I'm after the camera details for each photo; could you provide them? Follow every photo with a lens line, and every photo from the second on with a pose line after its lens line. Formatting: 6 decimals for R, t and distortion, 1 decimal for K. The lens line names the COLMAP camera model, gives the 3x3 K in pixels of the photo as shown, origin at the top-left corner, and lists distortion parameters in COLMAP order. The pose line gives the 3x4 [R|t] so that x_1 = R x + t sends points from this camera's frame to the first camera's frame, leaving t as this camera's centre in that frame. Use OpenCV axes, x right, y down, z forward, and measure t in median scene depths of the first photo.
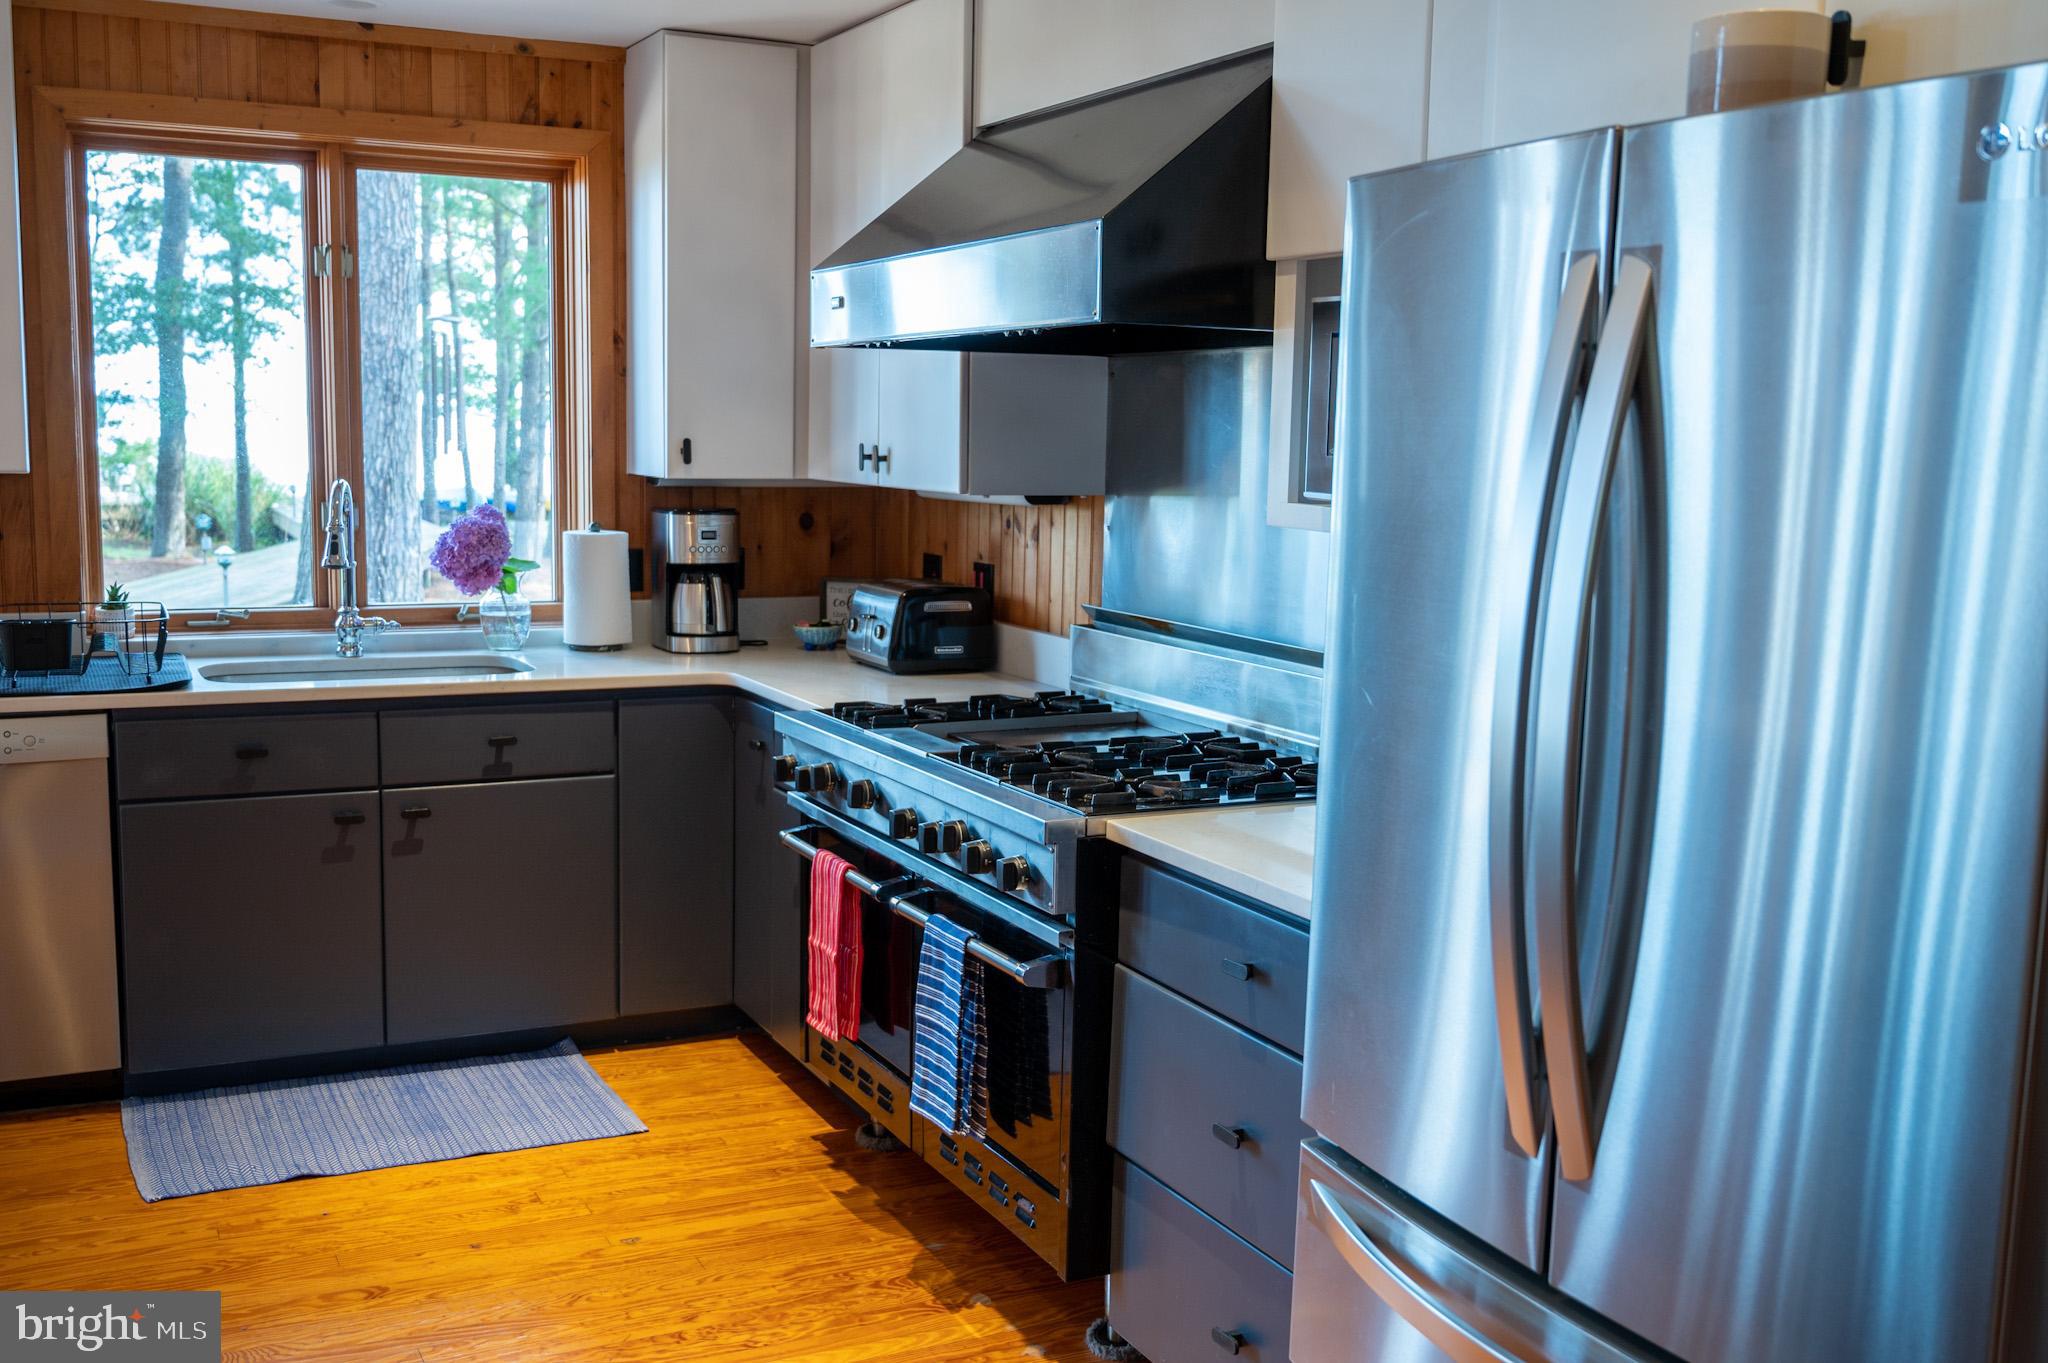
lens RADIAL K [[1985.8, 0, 1024.0], [0, 1985.8, 681.5], [0, 0, 1]] dist [-0.003239, -0.005021]
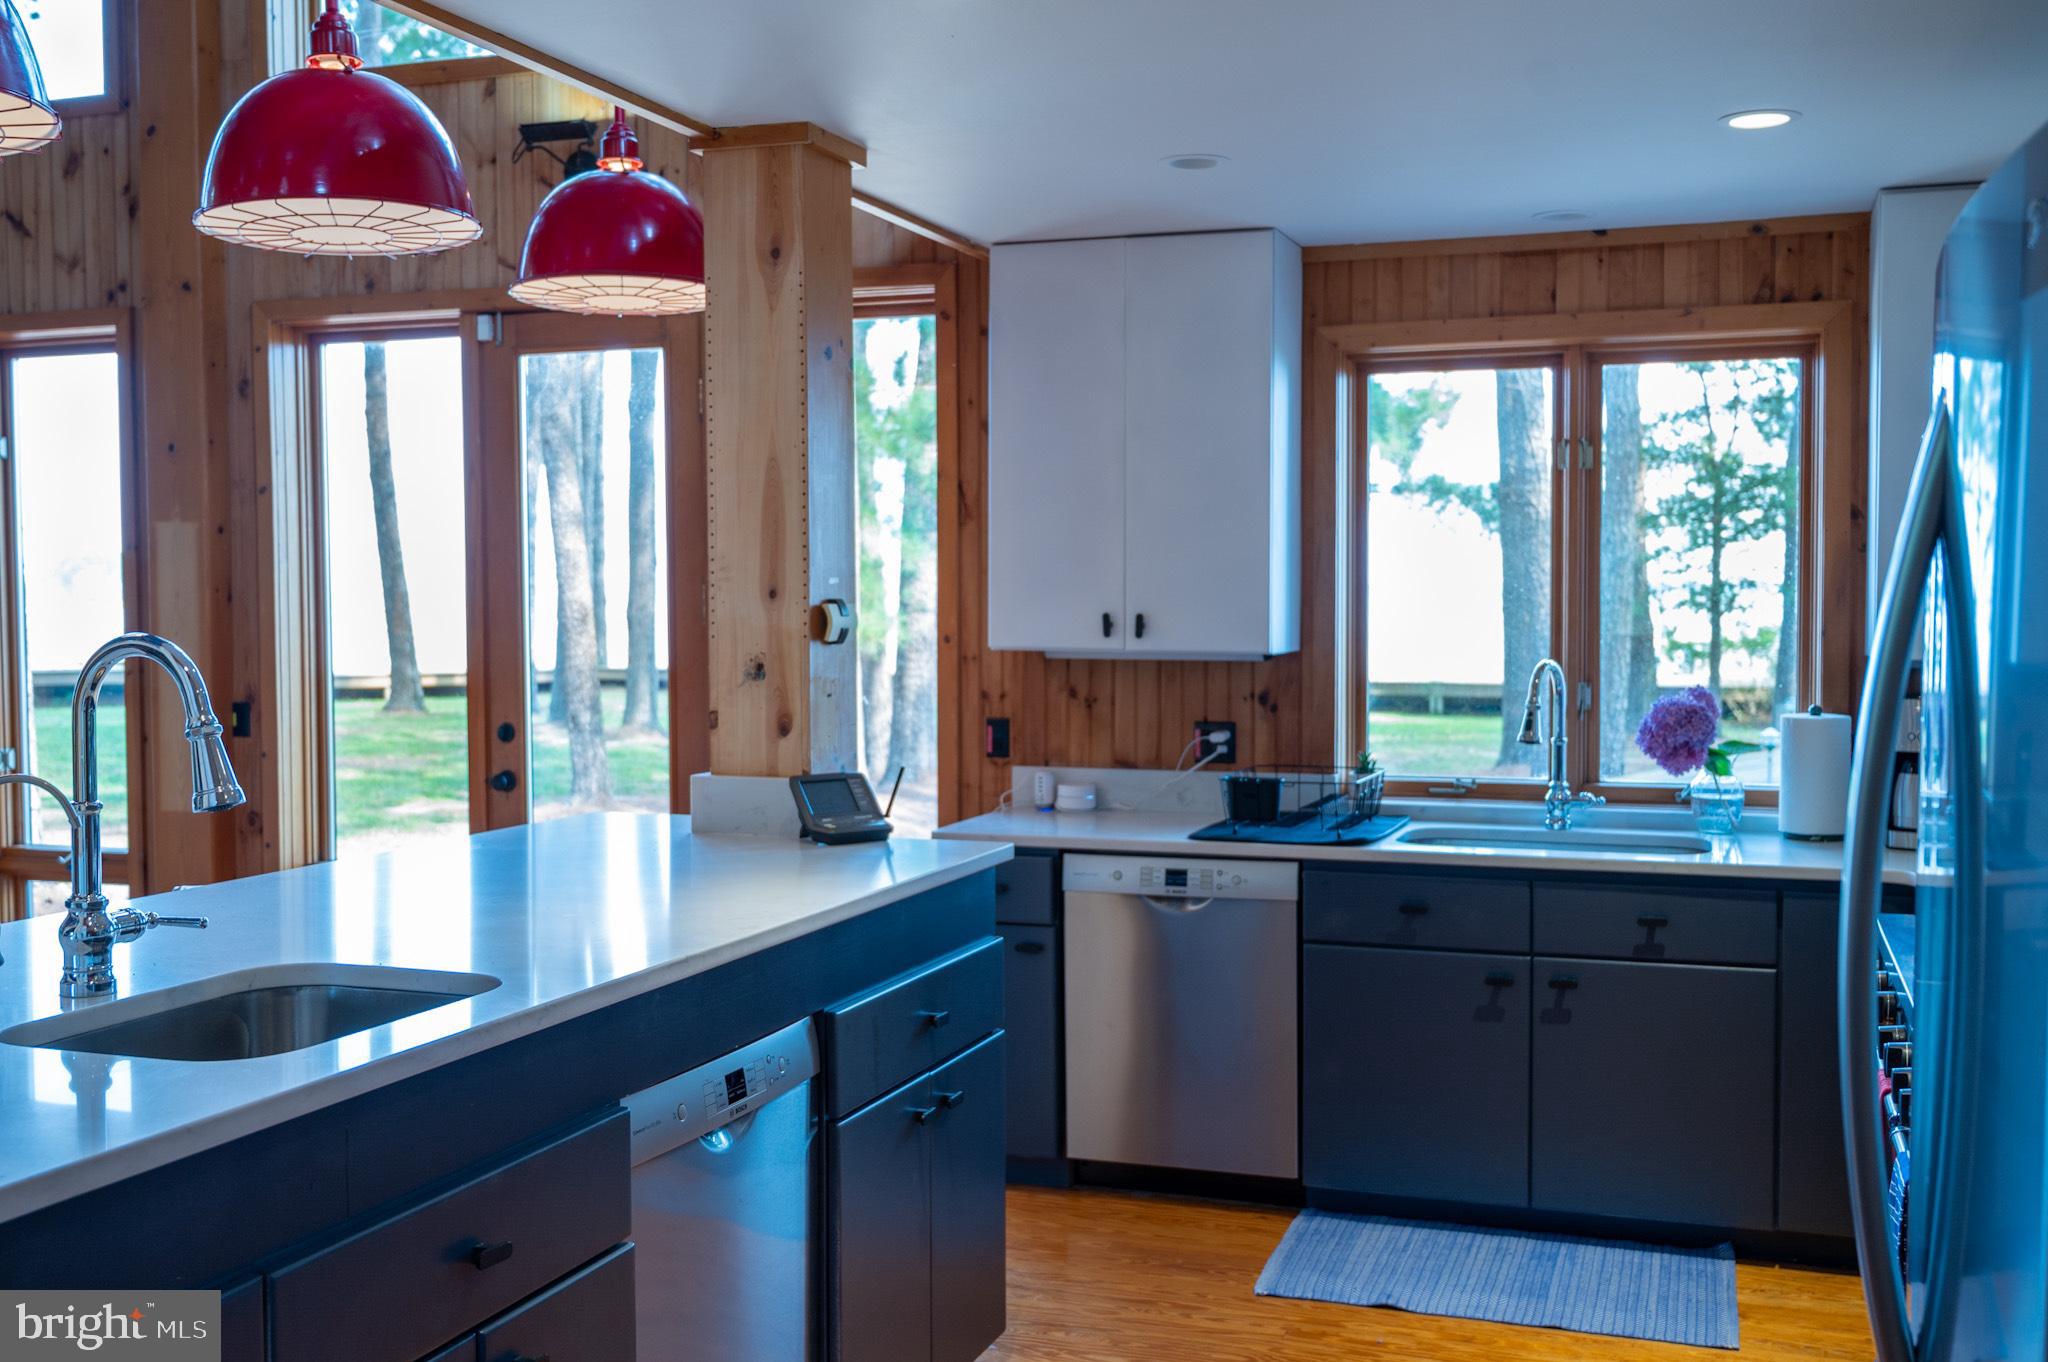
lens RADIAL K [[2031.3, 0, 1024.0], [0, 2031.3, 681.0], [0, 0, 1]] dist [0.003775, 0.002209]
pose [[0.698093, 0.008691, -0.715954, 0.234737], [-0.074997, 0.995314, -0.061044, -0.004016], [0.712068, 0.096309, 0.695473, 0.053671]]
